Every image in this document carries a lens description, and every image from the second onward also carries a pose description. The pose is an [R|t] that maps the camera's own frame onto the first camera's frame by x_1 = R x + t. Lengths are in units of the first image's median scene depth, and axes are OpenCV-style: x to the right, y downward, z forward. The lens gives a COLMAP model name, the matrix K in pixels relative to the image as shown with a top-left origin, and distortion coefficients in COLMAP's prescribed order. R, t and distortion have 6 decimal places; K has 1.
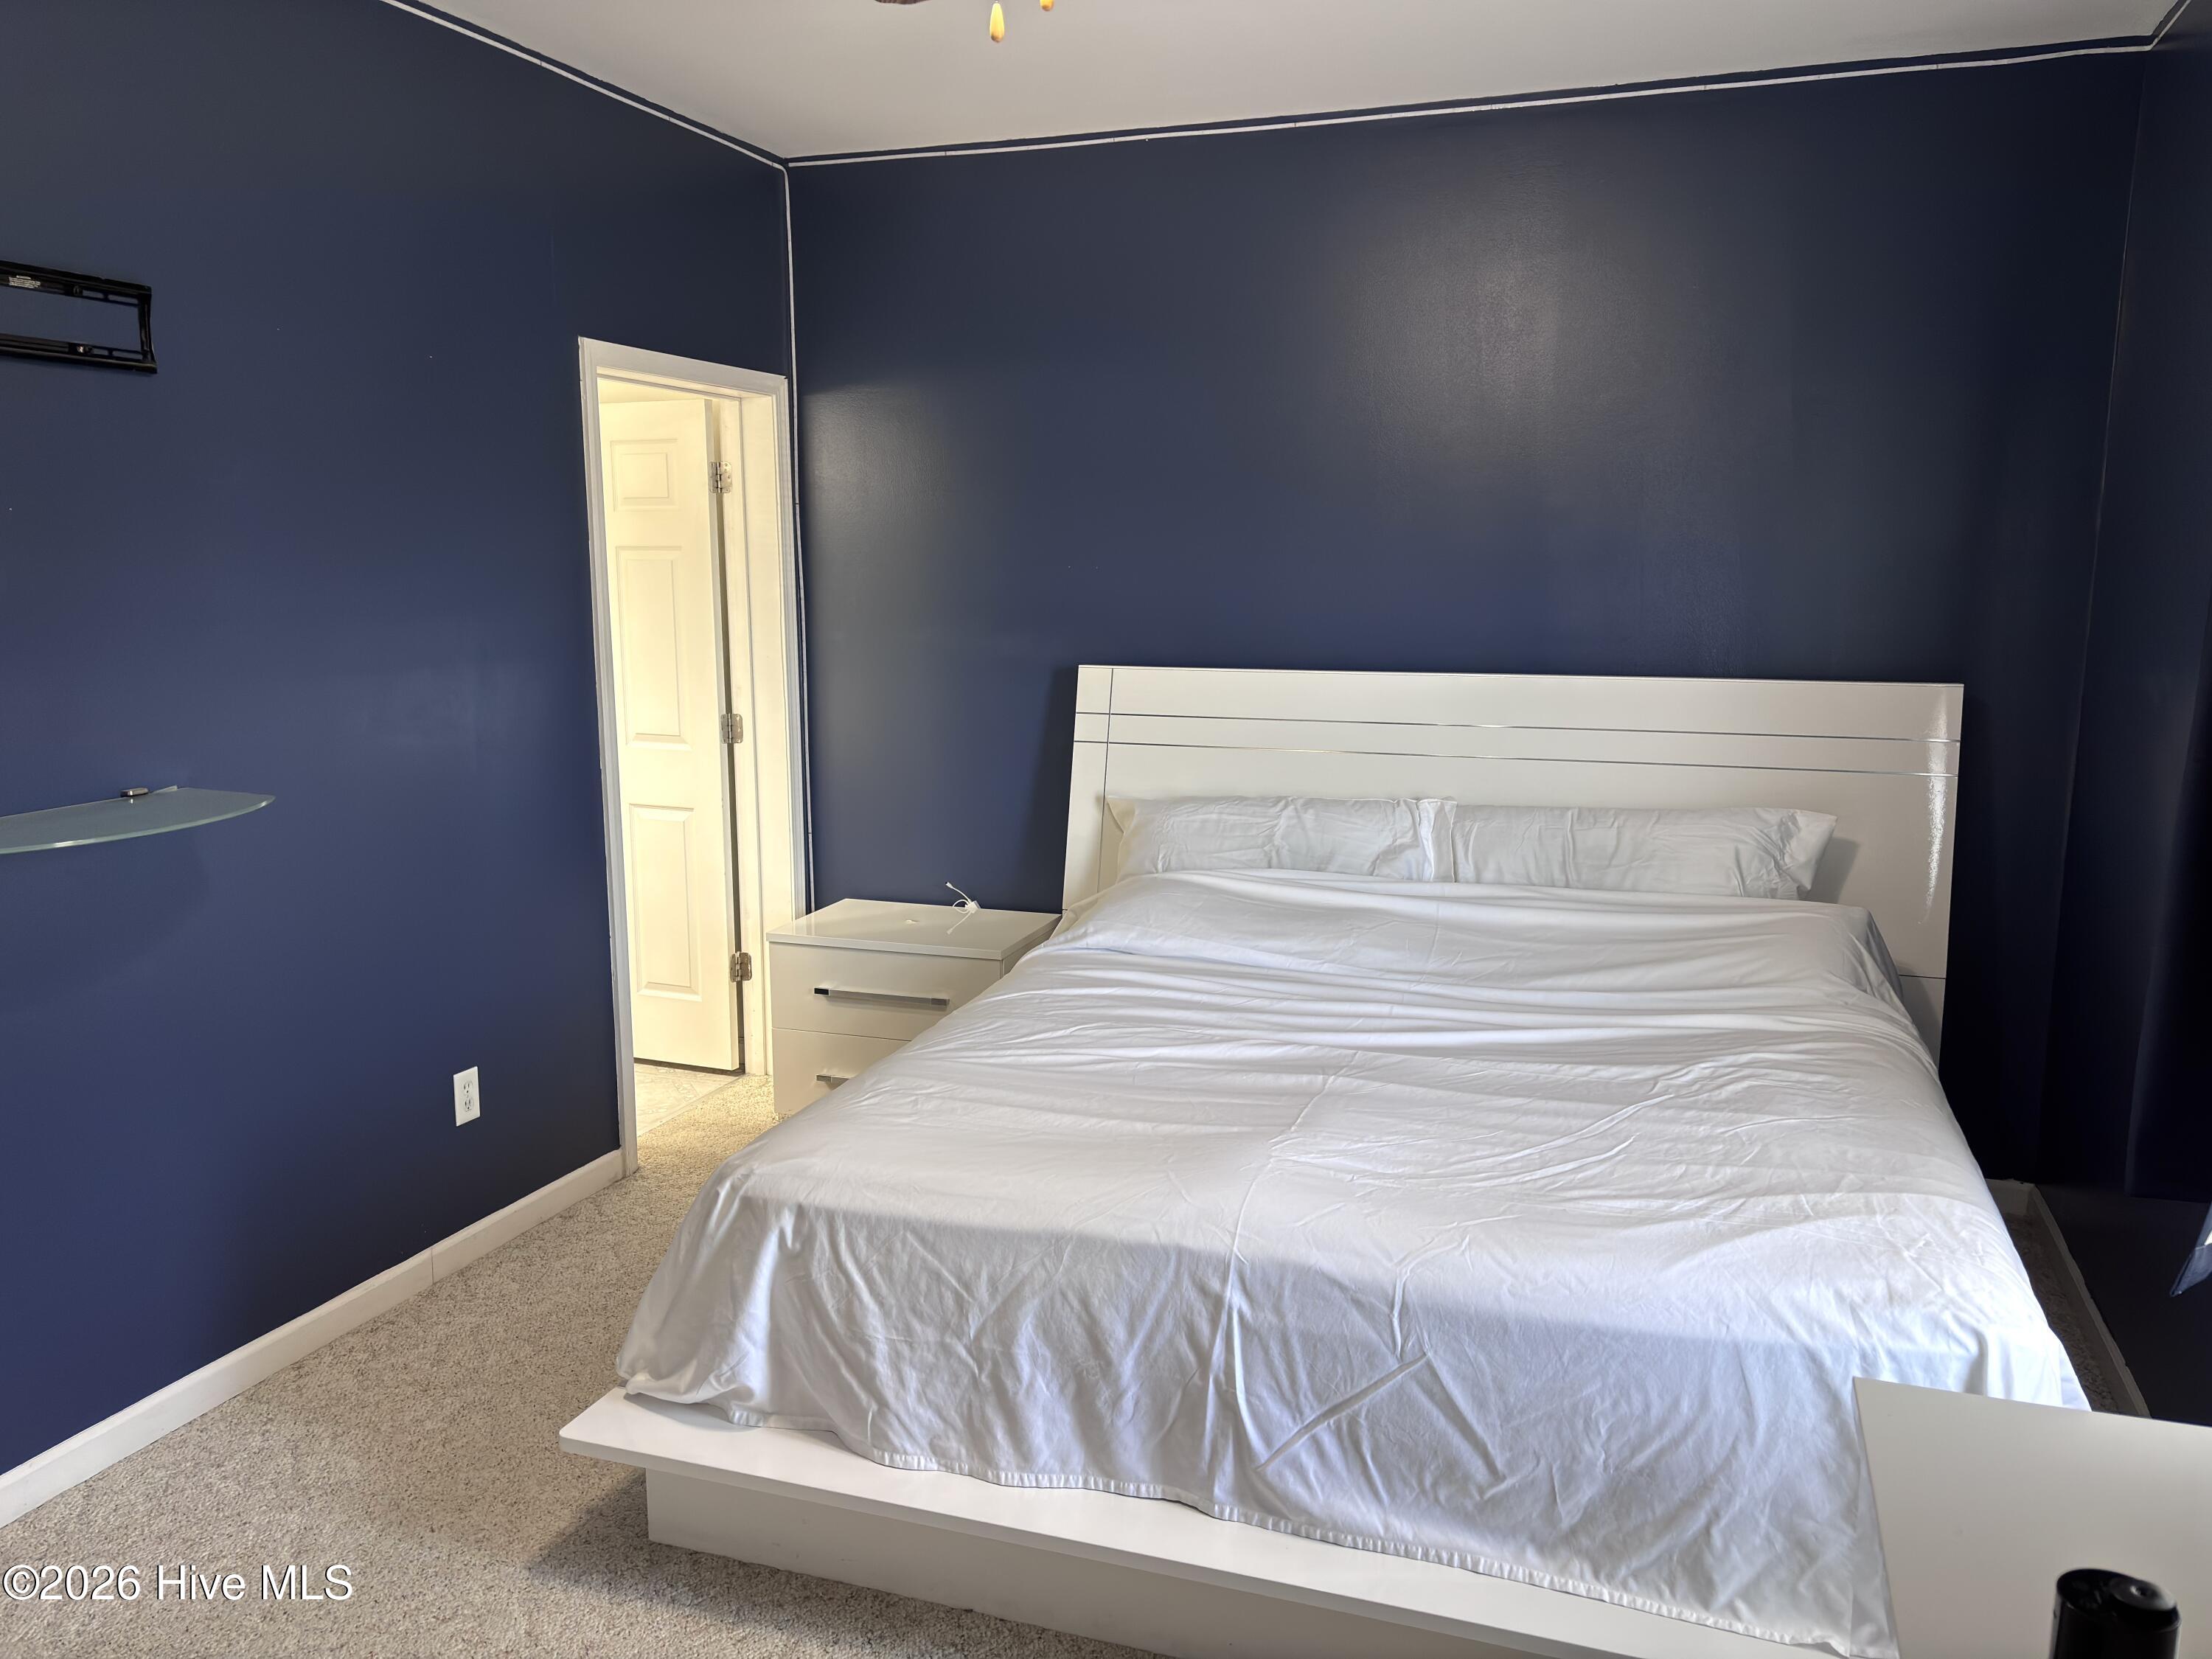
lens RADIAL K [[1654.5, 0, 1106.0], [0, 1654.5, 829.5], [0, 0, 1]] dist [0.056280, -0.065589]
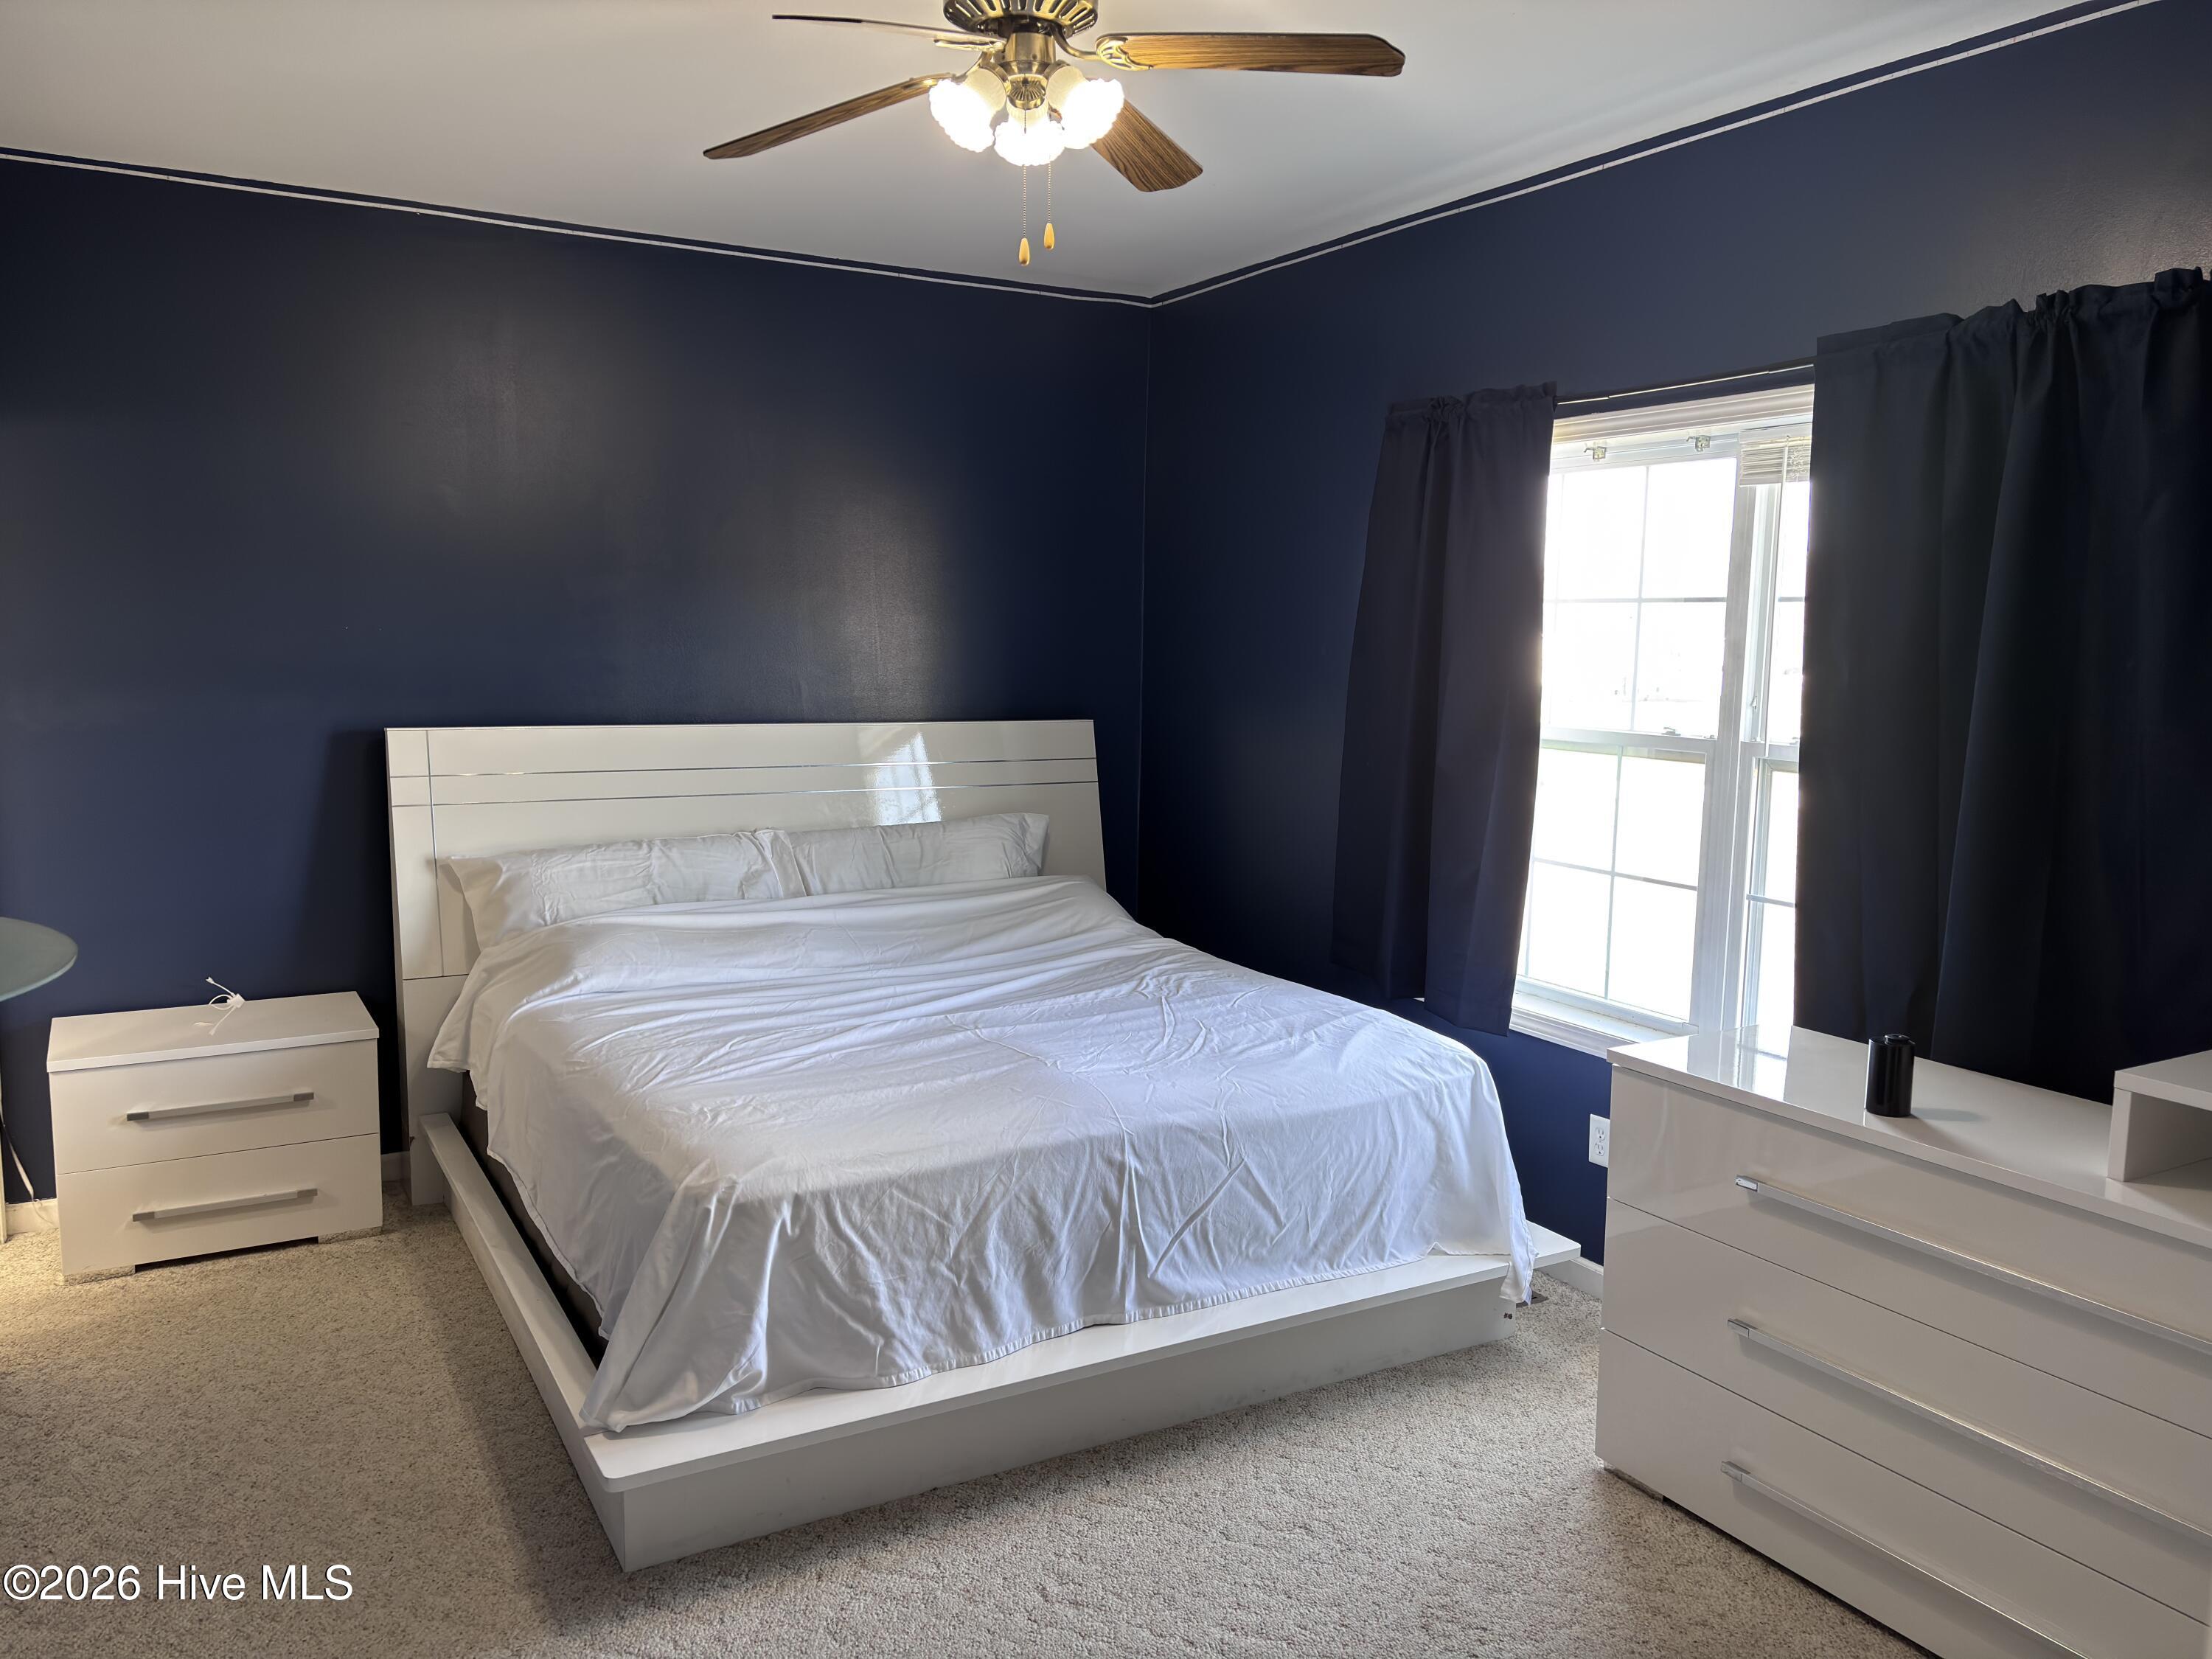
lens RADIAL K [[1692.2, 0, 1106.0], [0, 1692.2, 829.5], [0, 0, 1]] dist [0.136614, -0.226857]
pose [[0.652081, -0.084063, 0.753475, -0.938681], [0.105867, 0.994193, 0.019299, -0.027613], [-0.750722, 0.067183, 0.657194, 0.040728]]
